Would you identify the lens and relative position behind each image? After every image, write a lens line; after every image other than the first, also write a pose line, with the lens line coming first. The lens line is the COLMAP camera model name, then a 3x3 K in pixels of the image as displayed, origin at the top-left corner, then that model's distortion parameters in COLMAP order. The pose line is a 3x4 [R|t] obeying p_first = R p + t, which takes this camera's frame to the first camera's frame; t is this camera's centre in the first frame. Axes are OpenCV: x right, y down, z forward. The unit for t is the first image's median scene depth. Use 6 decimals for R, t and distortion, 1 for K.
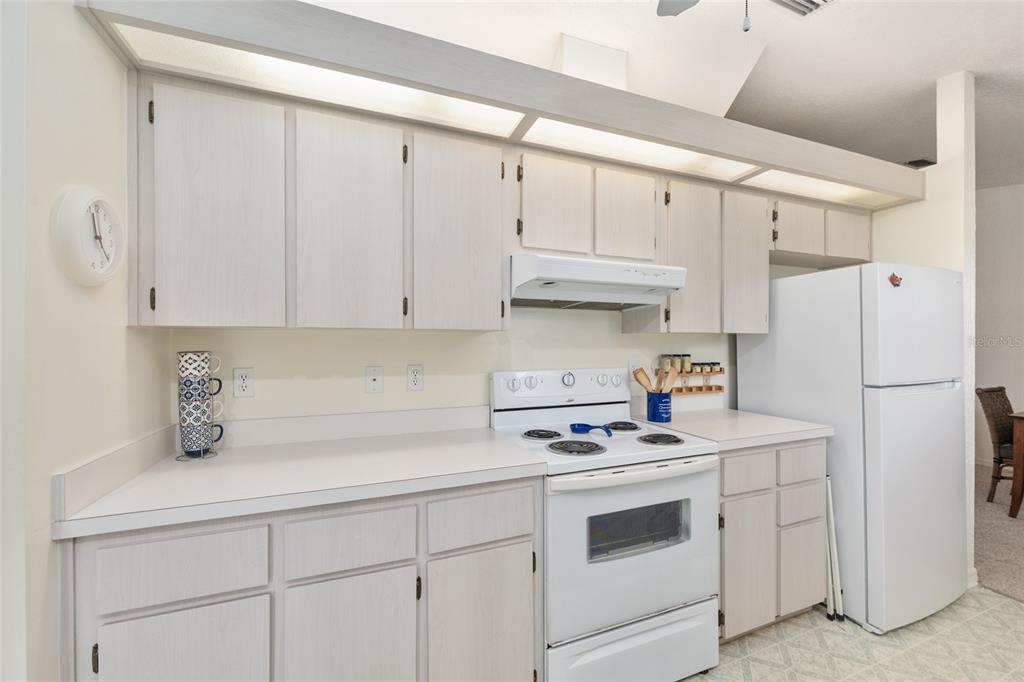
lens RADIAL K [[408.1, 0, 521.8], [0, 408.1, 346.8], [0, 0, 1]] dist [-0.003497, 0.000293]
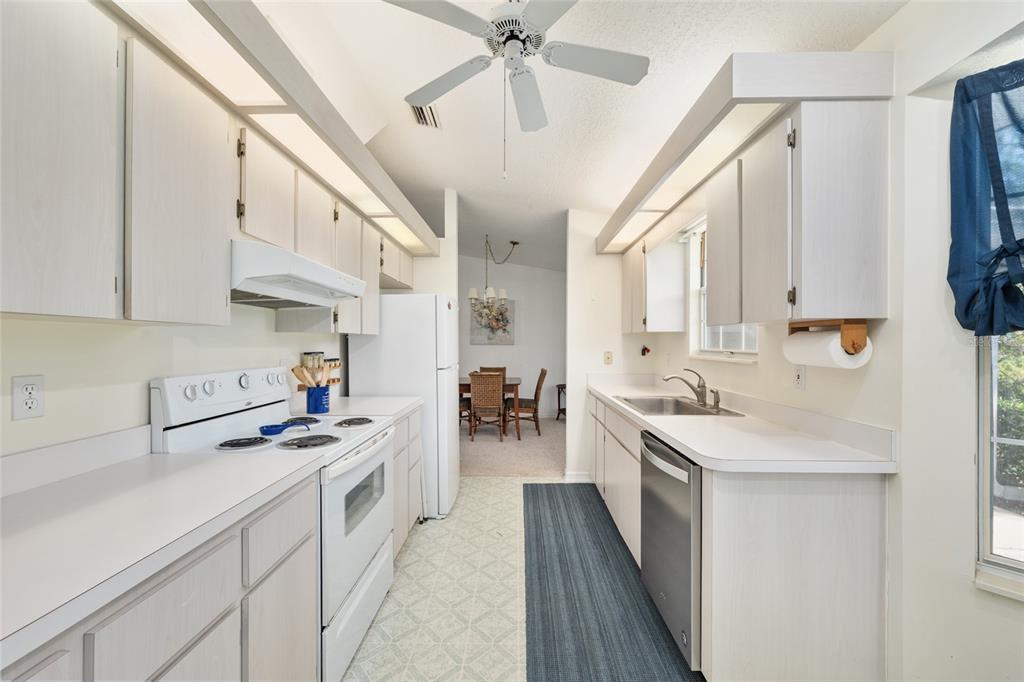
lens RADIAL K [[408.1, 0, 521.8], [0, 408.1, 343.6], [0, 0, 1]] dist [-0.003497, 0.000293]
pose [[0.357416, 0.001398, 0.933944, -0.537330], [0.002549, 0.999994, -0.002472, 0.000157], [-0.933942, 0.003265, 0.357410, 0.102429]]
